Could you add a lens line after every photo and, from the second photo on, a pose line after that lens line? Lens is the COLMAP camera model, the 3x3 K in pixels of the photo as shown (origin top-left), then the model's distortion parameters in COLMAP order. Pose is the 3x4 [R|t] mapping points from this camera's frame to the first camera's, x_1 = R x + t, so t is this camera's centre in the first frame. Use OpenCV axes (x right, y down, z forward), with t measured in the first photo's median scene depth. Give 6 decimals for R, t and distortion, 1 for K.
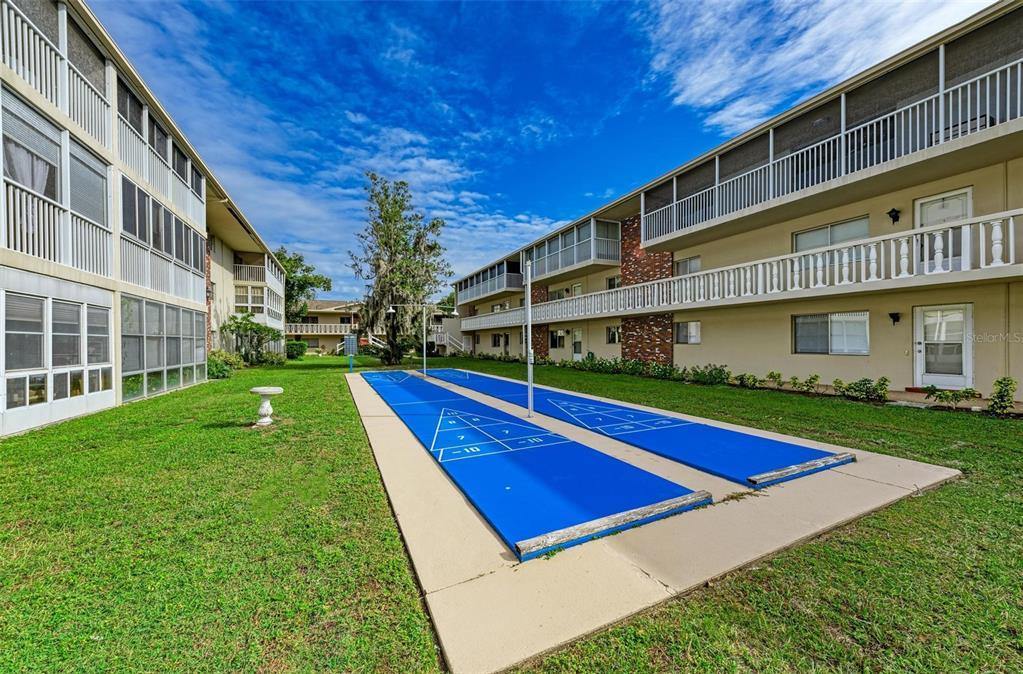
lens RADIAL K [[366.3, 0, 513.2], [0, 366.3, 343.0], [0, 0, 1]] dist [0.019942, -0.006149]
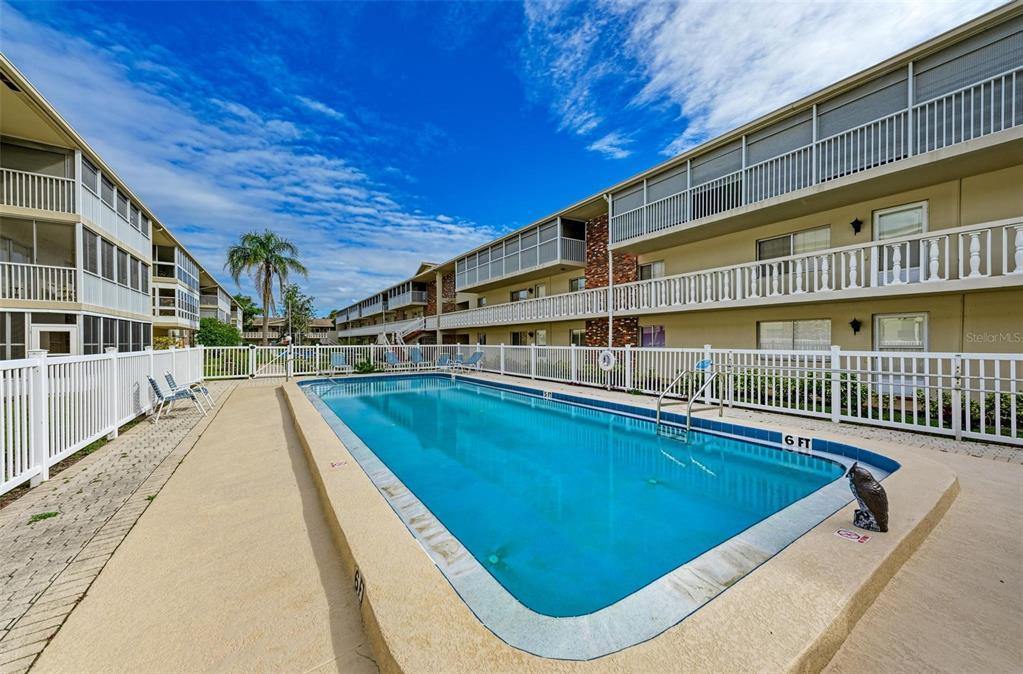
lens RADIAL K [[366.3, 0, 513.2], [0, 366.3, 343.0], [0, 0, 1]] dist [0.019942, -0.006149]
pose [[0.990225, 0.015823, 0.138576, -0.052850], [-0.014905, 0.999860, -0.007660, -0.000662], [-0.138678, 0.005520, 0.990322, 0.115787]]
